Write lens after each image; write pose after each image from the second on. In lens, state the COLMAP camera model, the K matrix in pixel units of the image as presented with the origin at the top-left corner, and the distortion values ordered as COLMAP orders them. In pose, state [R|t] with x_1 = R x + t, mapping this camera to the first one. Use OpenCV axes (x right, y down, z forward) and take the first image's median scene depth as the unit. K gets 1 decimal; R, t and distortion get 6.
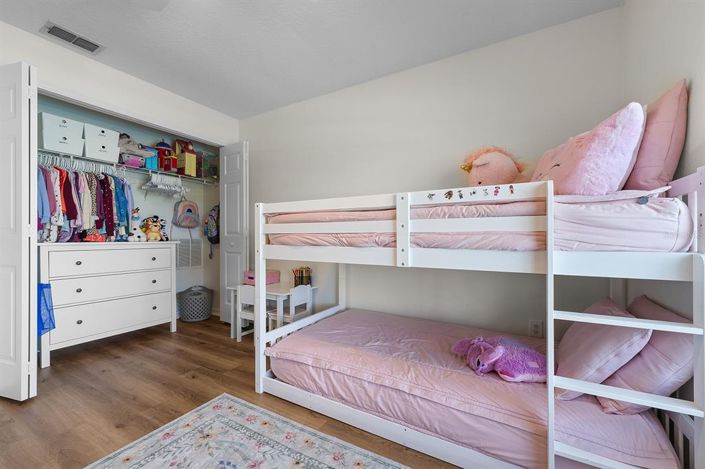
lens RADIAL K [[284.4, 0, 354.5], [0, 284.4, 235.1], [0, 0, 1]] dist [-0.000489, 0.000006]
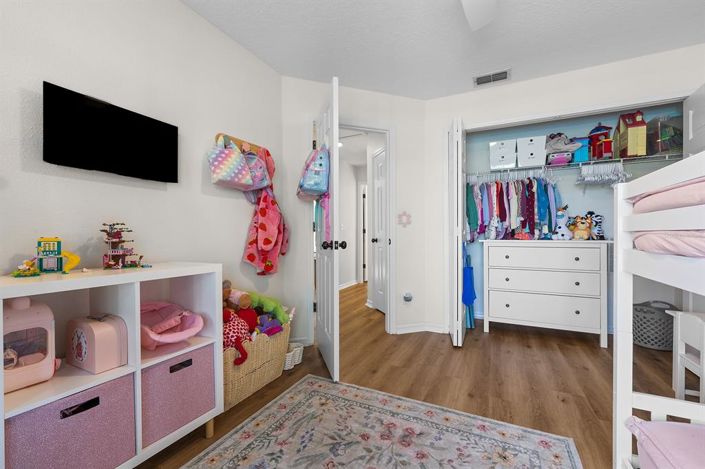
lens RADIAL K [[284.4, 0, 354.5], [0, 284.4, 235.1], [0, 0, 1]] dist [-0.000489, 0.000006]
pose [[0.073012, 0.000654, -0.997331, 0.197536], [0.010147, 0.999948, 0.001398, -0.003304], [0.997279, -0.010222, 0.073002, 0.265715]]
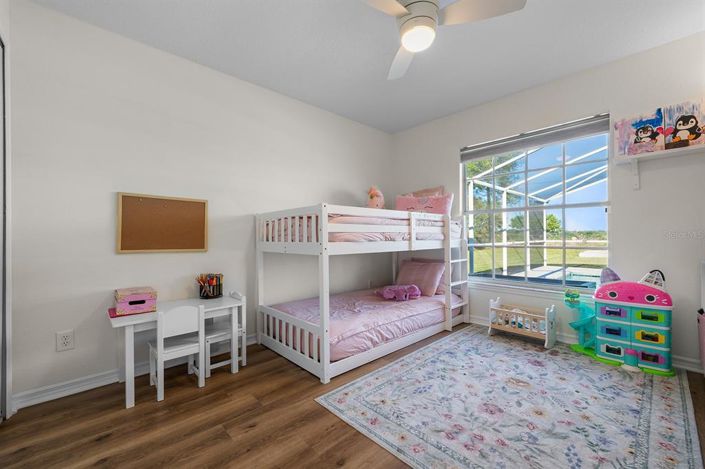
lens RADIAL K [[299.9, 0, 350.2], [0, 299.9, 233.1], [0, 0, 1]] dist [-0.002361, -0.000530]
pose [[0.291313, -0.000755, 0.956627, -1.012391], [-0.010678, 0.999935, 0.004041, -0.005181], [-0.956568, -0.011392, 0.291286, 0.441271]]
